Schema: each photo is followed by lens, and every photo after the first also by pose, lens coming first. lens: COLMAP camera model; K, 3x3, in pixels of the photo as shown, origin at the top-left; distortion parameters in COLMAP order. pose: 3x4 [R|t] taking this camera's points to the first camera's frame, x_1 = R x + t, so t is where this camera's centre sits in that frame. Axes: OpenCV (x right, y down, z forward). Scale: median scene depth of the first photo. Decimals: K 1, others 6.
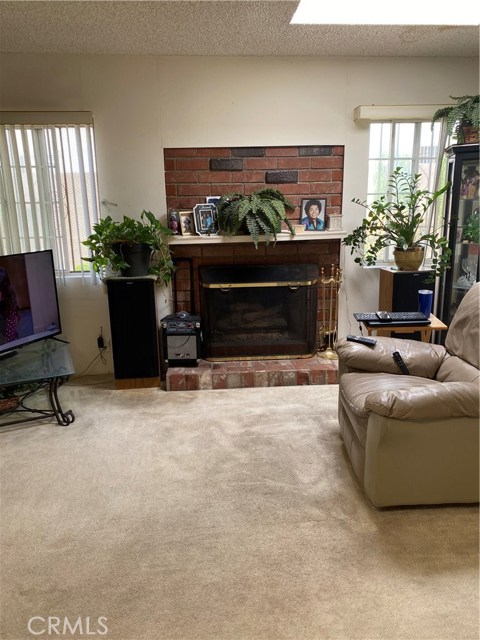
lens RADIAL K [[482.7, 0, 240.4], [0, 482.7, 316.1], [0, 0, 1]] dist [0.022800, -0.039332]
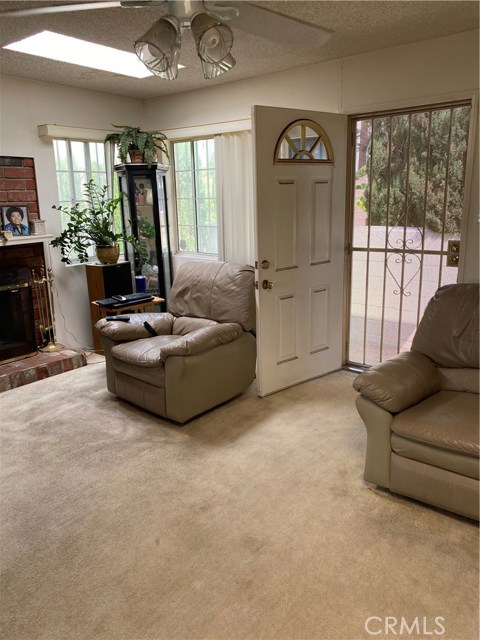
lens RADIAL K [[482.7, 0, 240.4], [0, 482.7, 316.1], [0, 0, 1]] dist [0.022800, -0.039332]
pose [[0.682274, -0.171878, 0.710606, -0.315447], [0.179620, 0.981589, 0.064964, 0.014953], [-0.708688, 0.083316, 0.700585, -0.078637]]
